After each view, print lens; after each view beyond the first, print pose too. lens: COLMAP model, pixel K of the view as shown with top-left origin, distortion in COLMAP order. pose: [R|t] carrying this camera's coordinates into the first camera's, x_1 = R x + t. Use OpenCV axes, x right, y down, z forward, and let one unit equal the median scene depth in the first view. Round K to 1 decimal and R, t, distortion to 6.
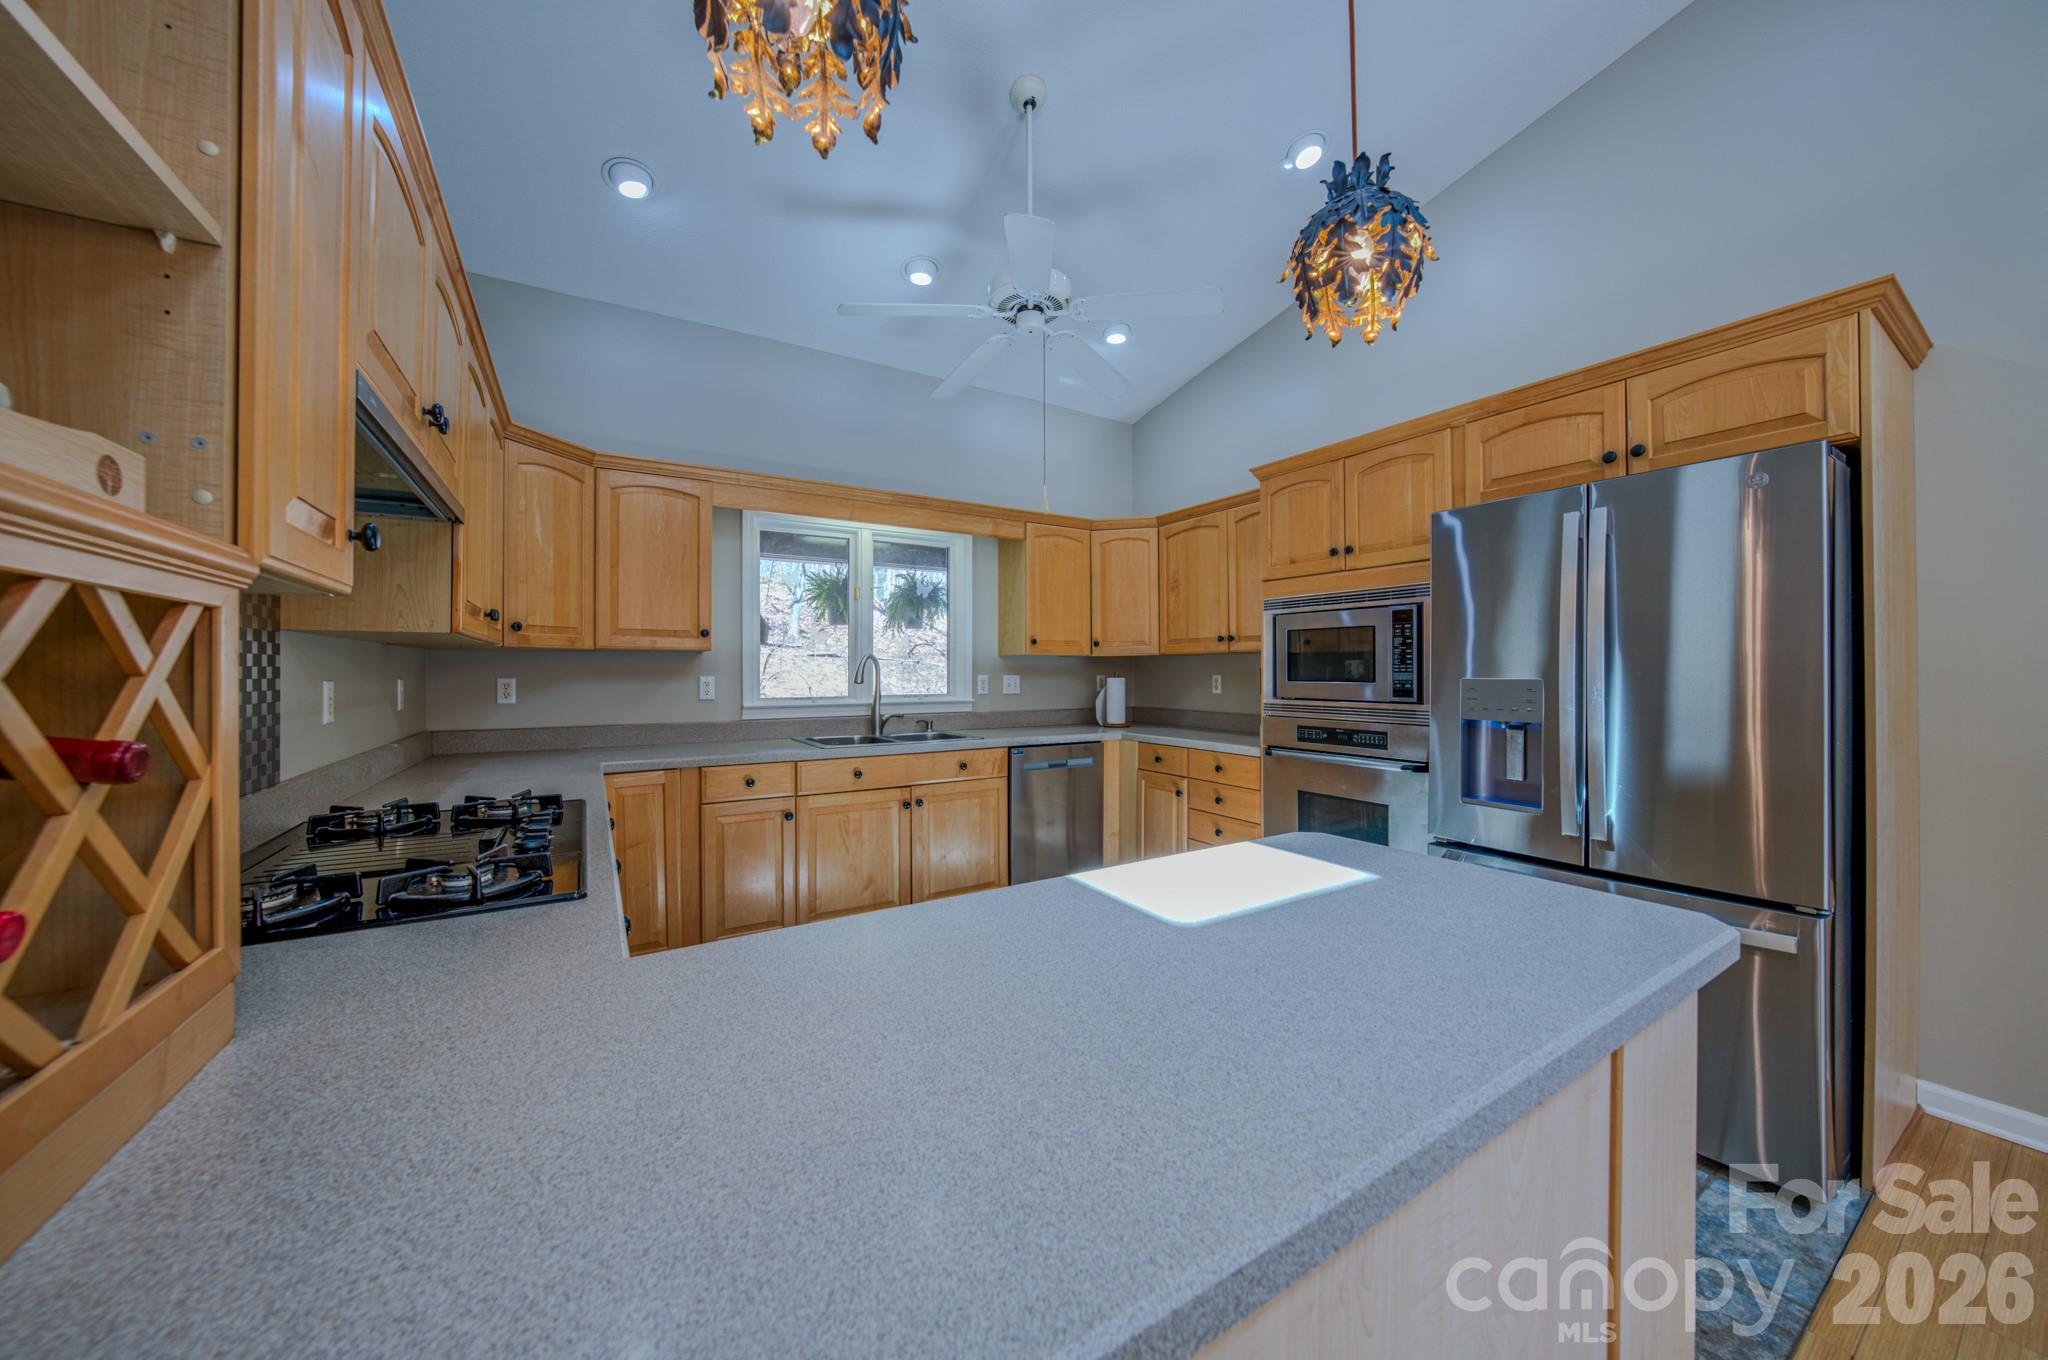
lens RADIAL K [[707.7, 0, 1020.7], [0, 707.7, 671.3], [0, 0, 1]] dist [-0.029370, 0.005812]
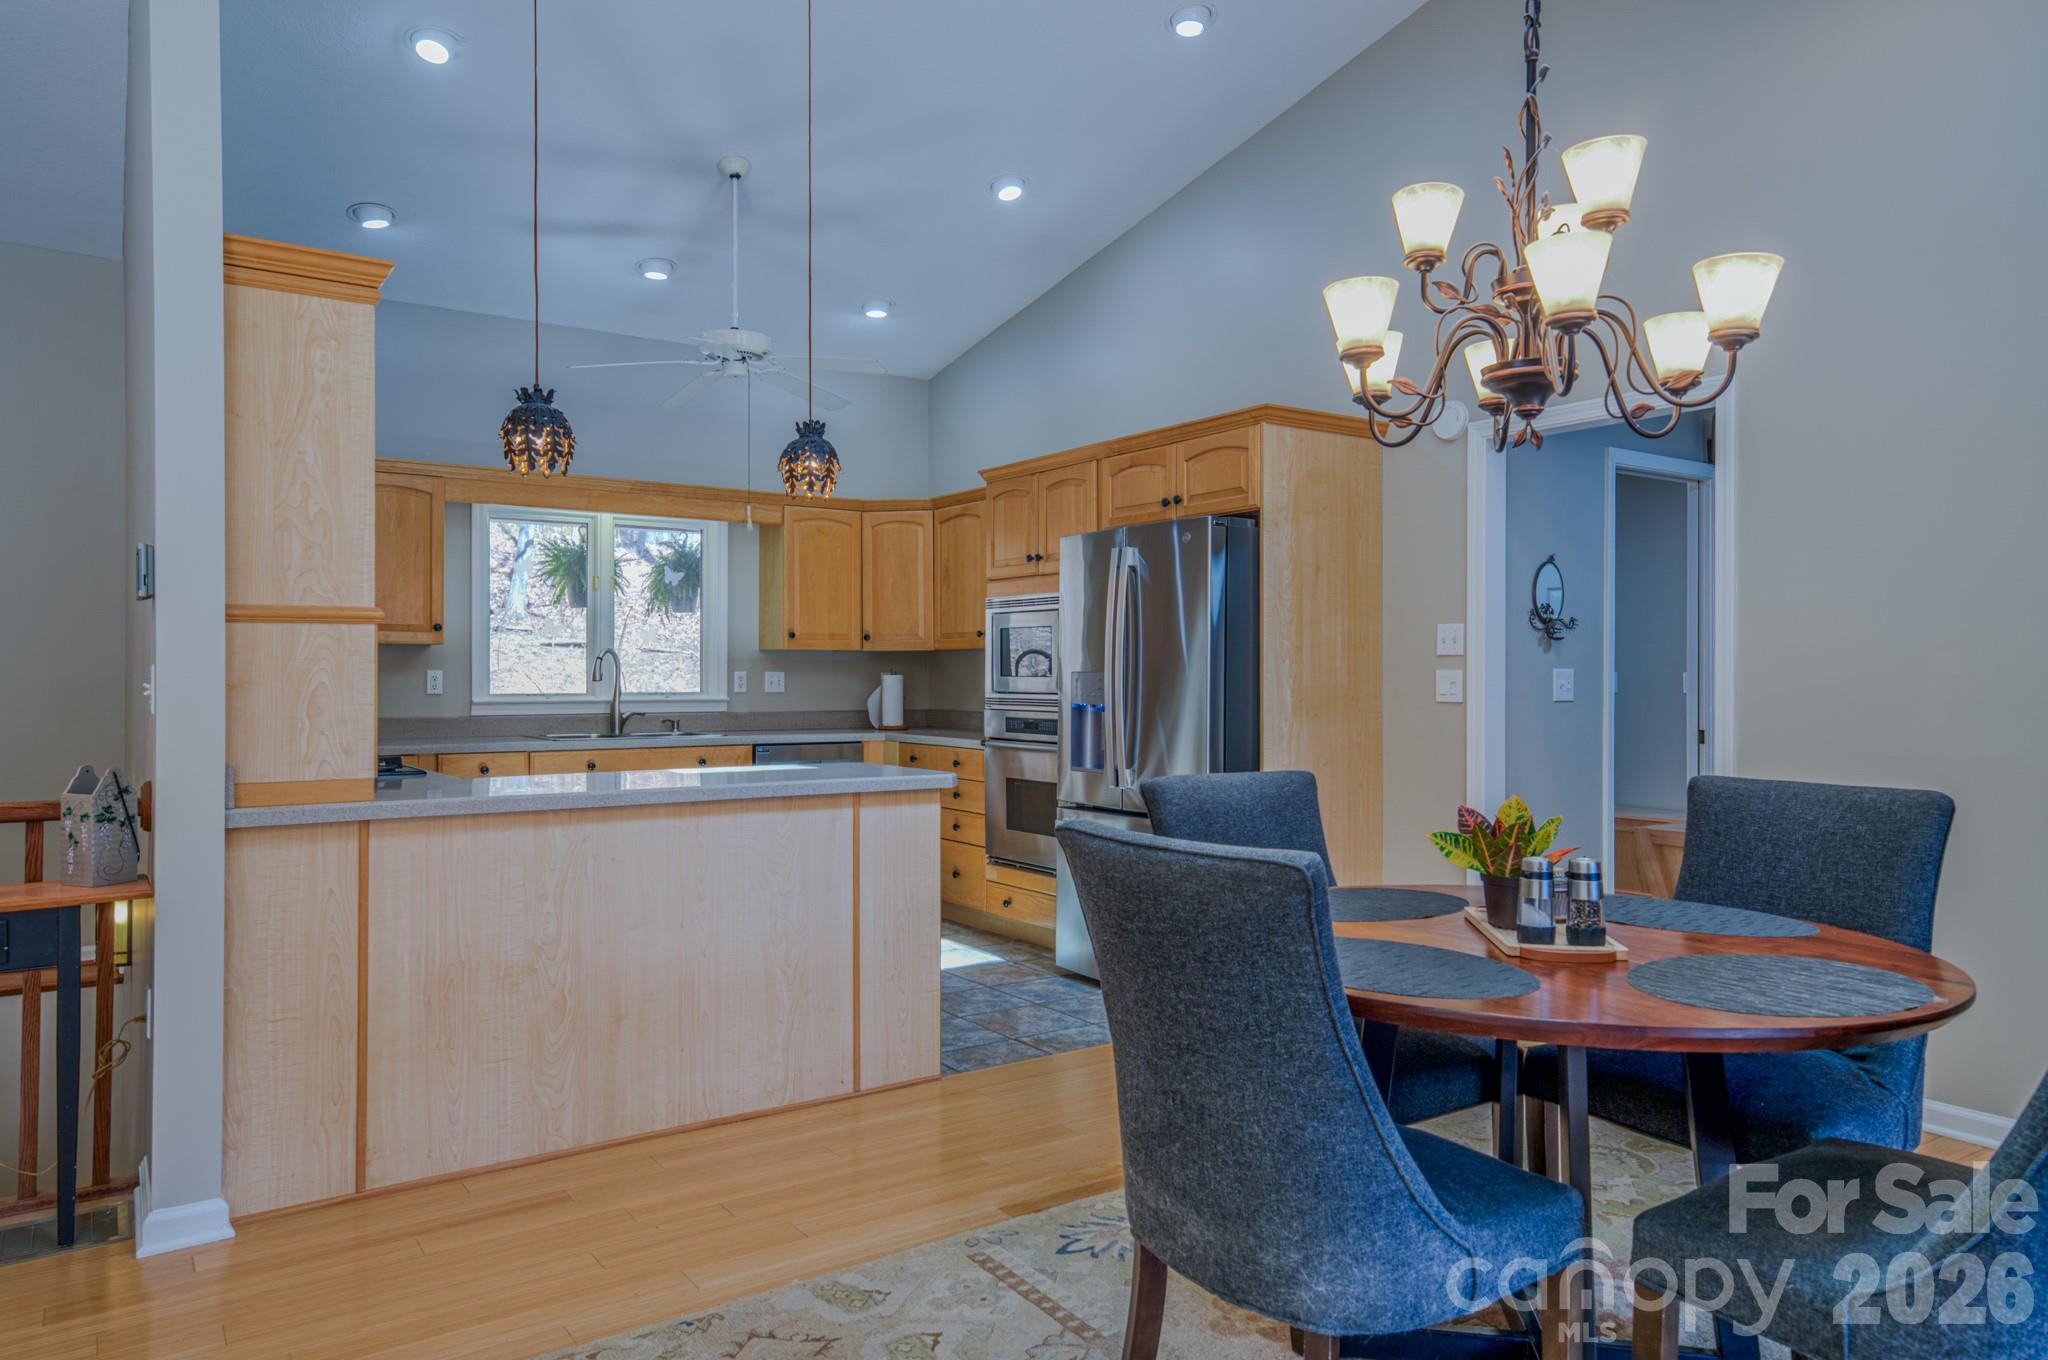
lens RADIAL K [[1347.4, 0, 1021.9], [0, 1347.4, 671.2], [0, 0, 1]] dist [0.031500, -0.000469]
pose [[0.998731, 0.003977, 0.050196, 0.265605], [-0.003868, 0.999990, -0.002273, 0.009417], [-0.050204, 0.002076, 0.998737, -0.894346]]
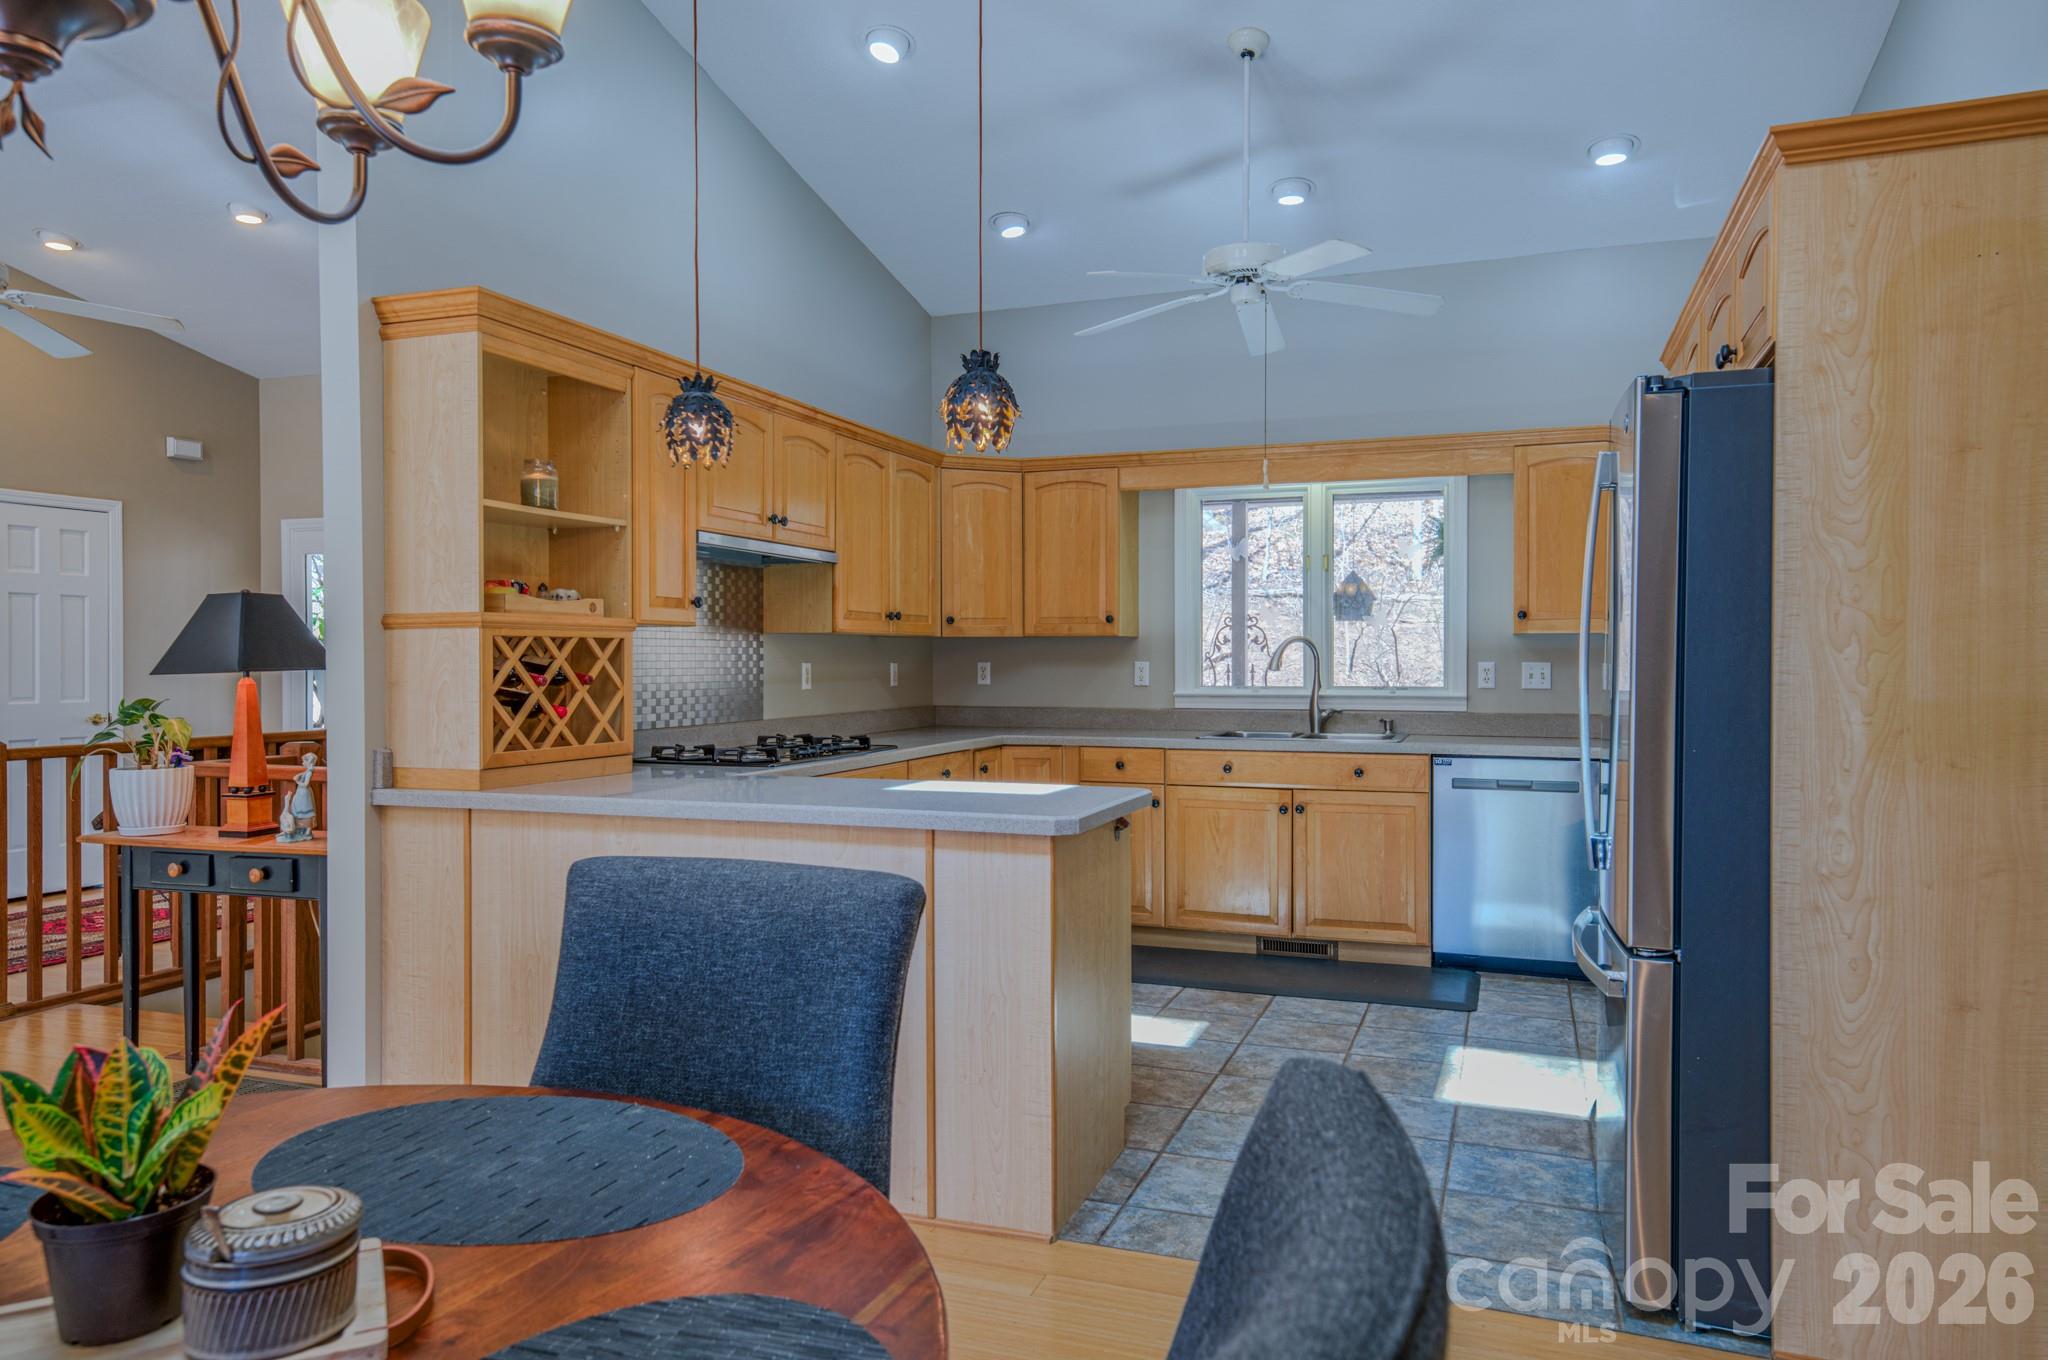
lens RADIAL K [[1334.7, 0, 1030.3], [0, 1334.7, 666.0], [0, 0, 1]] dist [0.027907, 0.003068]
pose [[0.618364, 0.006879, -0.785861, 0.885112], [0.000154, 0.999961, 0.008875, -0.003084], [0.785892, -0.005609, 0.618339, -0.251400]]
